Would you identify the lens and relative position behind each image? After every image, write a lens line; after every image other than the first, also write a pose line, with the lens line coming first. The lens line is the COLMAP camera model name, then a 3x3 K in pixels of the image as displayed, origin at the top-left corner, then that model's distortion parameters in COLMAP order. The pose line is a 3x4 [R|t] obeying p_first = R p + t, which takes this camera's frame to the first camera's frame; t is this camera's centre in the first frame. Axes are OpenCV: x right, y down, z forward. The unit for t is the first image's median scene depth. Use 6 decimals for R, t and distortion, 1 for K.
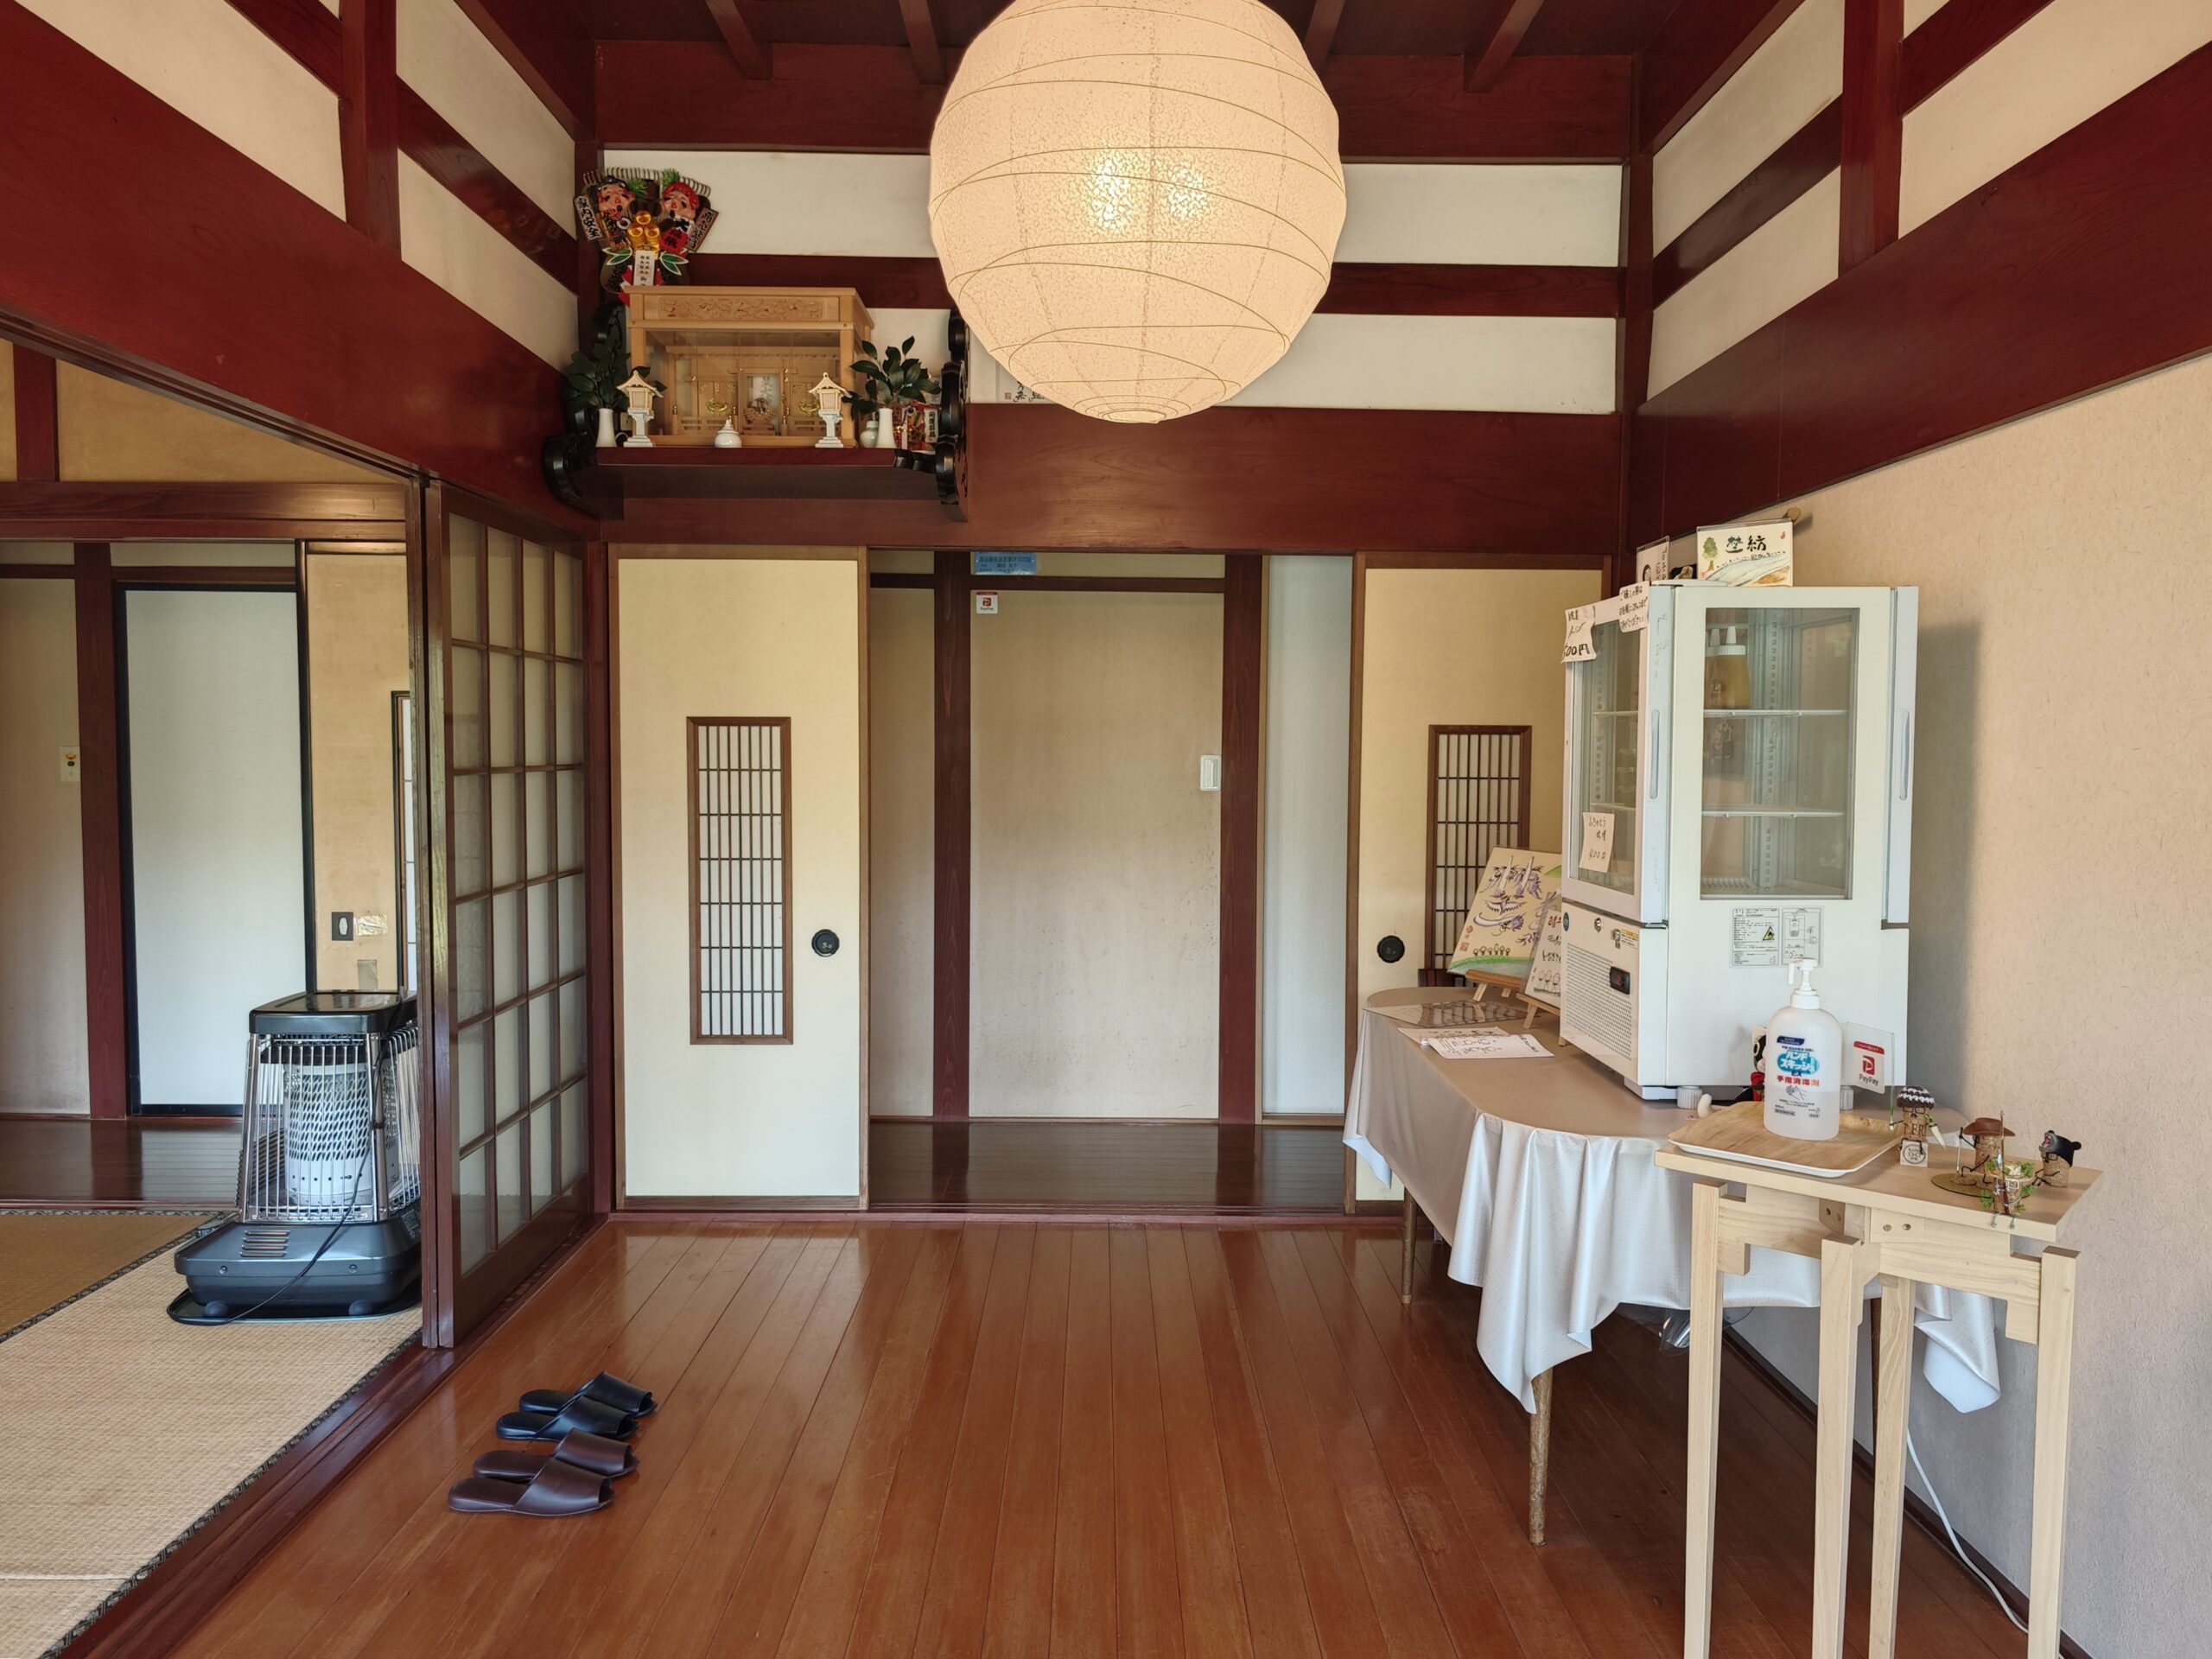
lens RADIAL K [[1483.0, 0, 1107.4], [0, 1483.0, 827.8], [0, 0, 1]] dist [-0.001022, 0.000092]
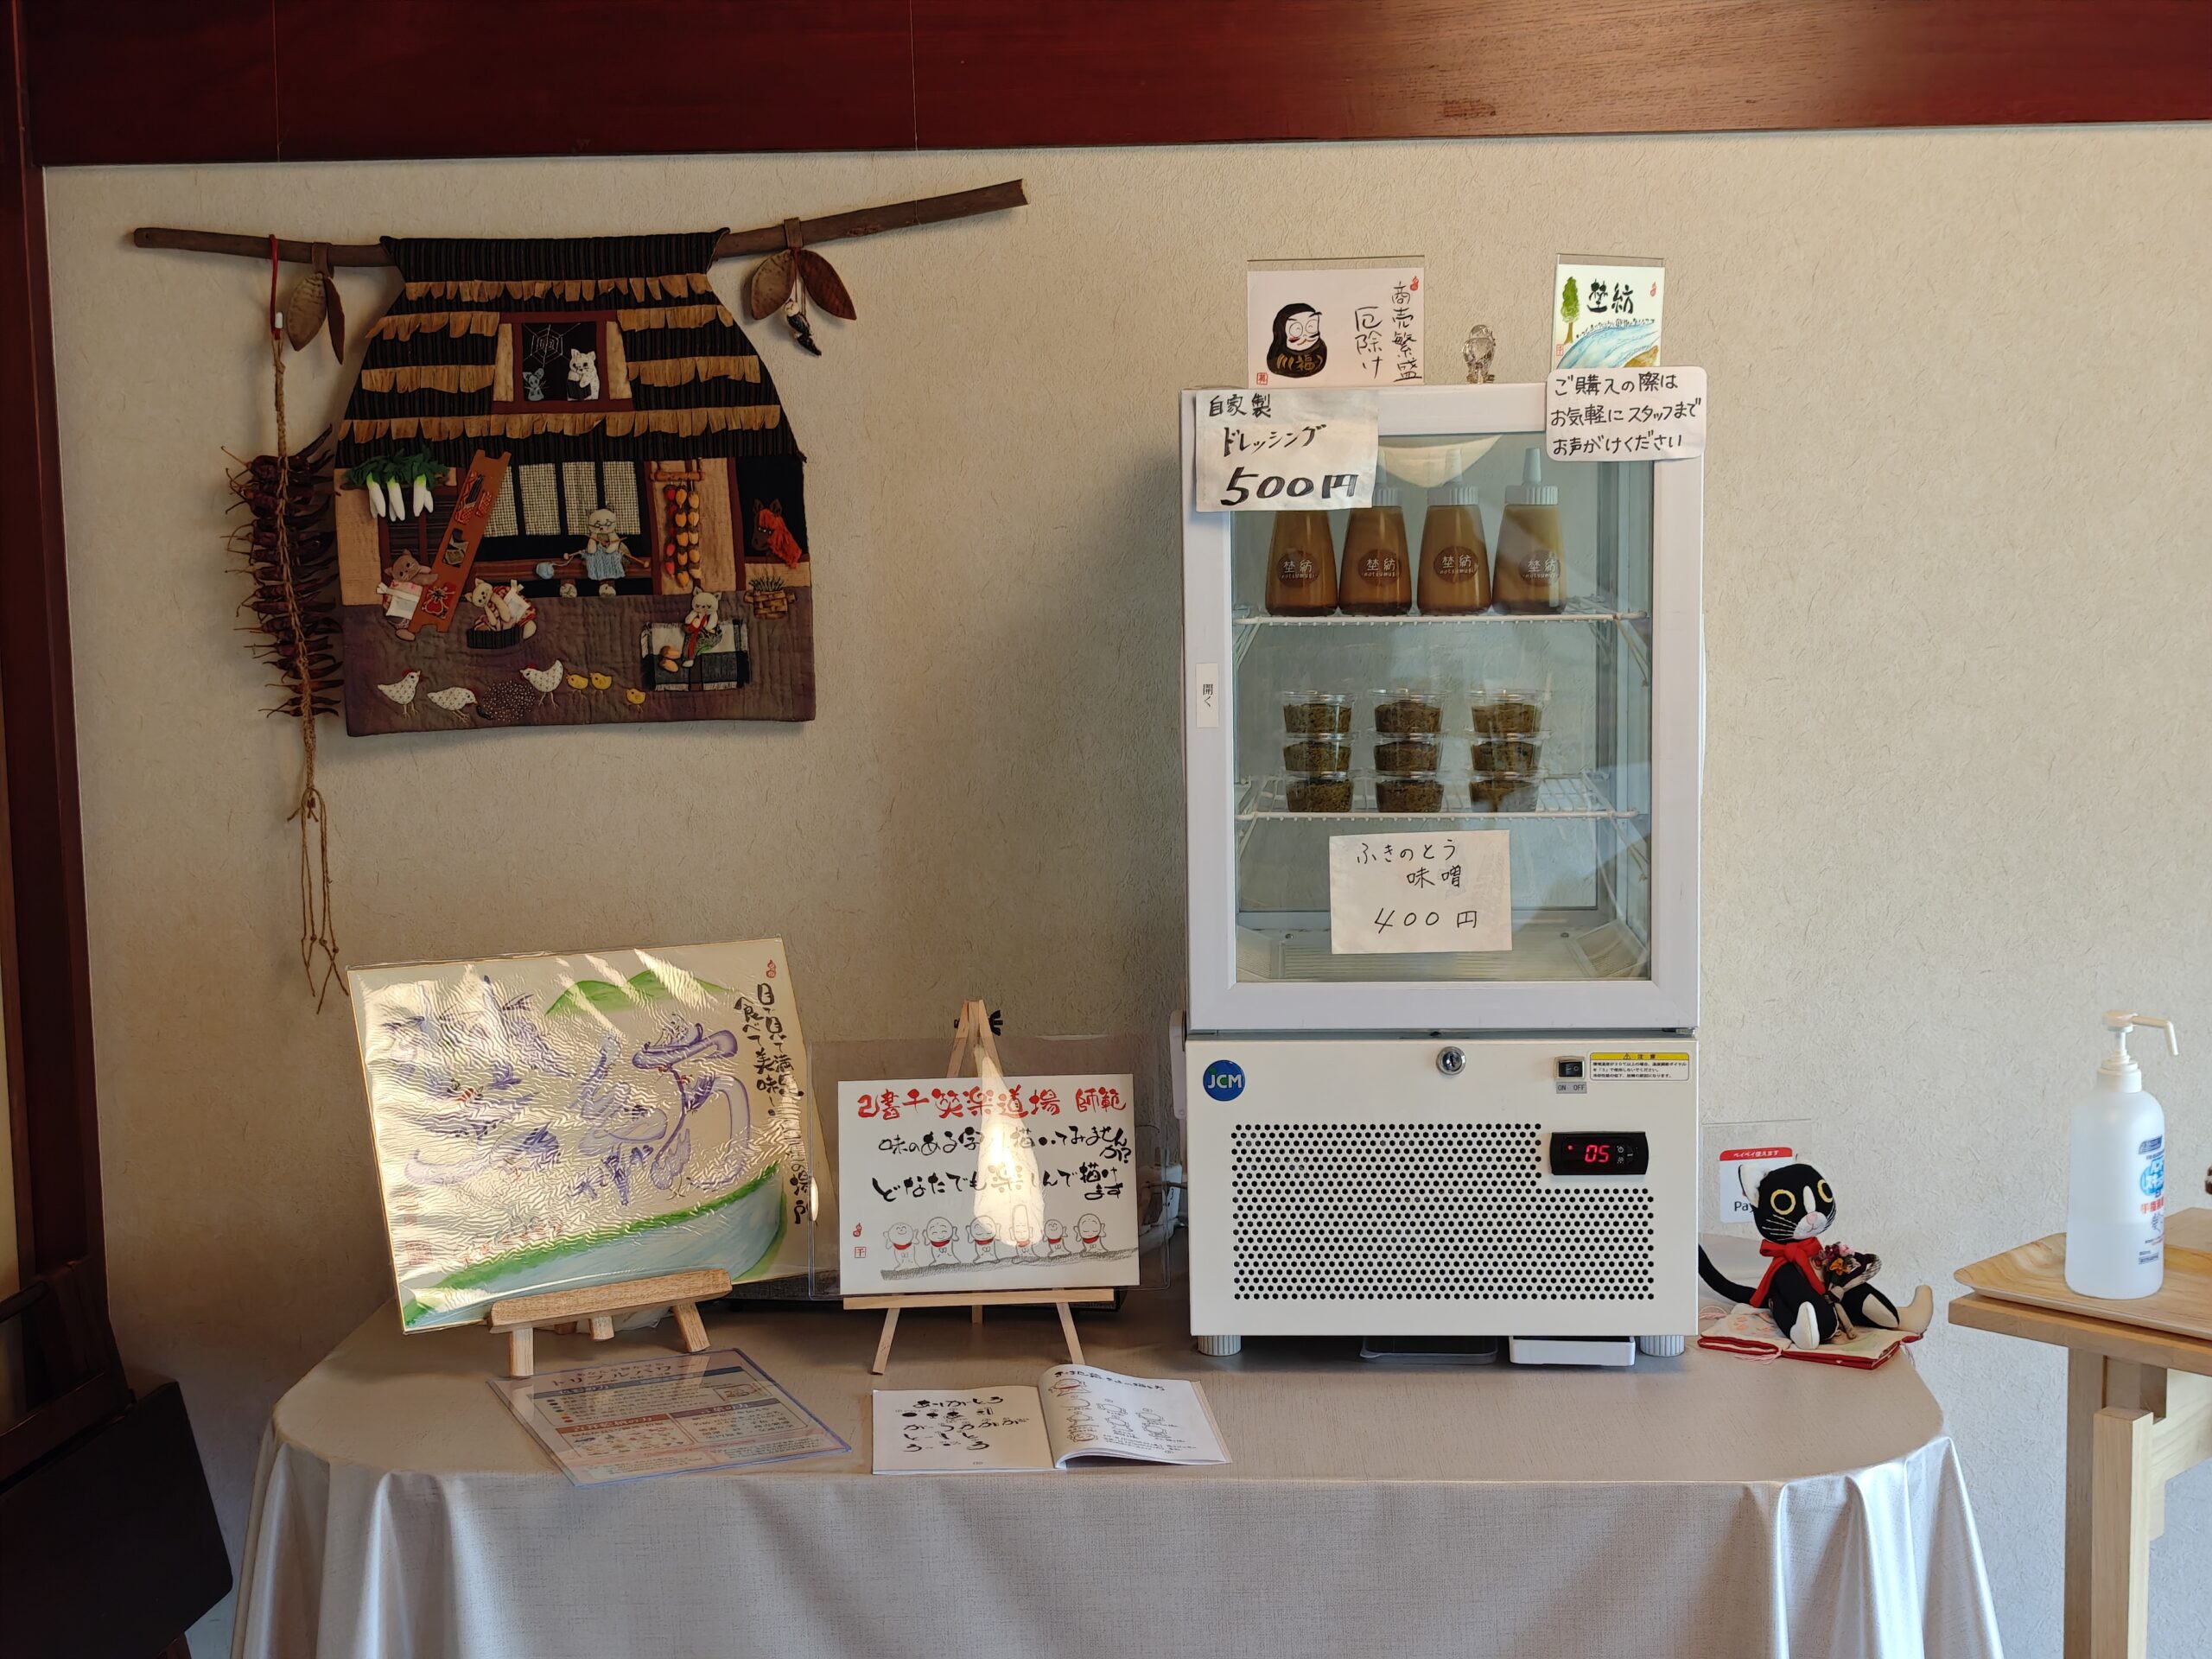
lens RADIAL K [[2974.7, 0, 1106.3], [0, 2974.7, 829.5], [0, 0, 1]] dist [0.017452, 0.000000]
pose [[0.072767, -0.127122, 0.989214, -0.668817], [0.069053, 0.990106, 0.122157, -0.144975], [-0.994956, 0.059419, 0.080825, 1.102601]]
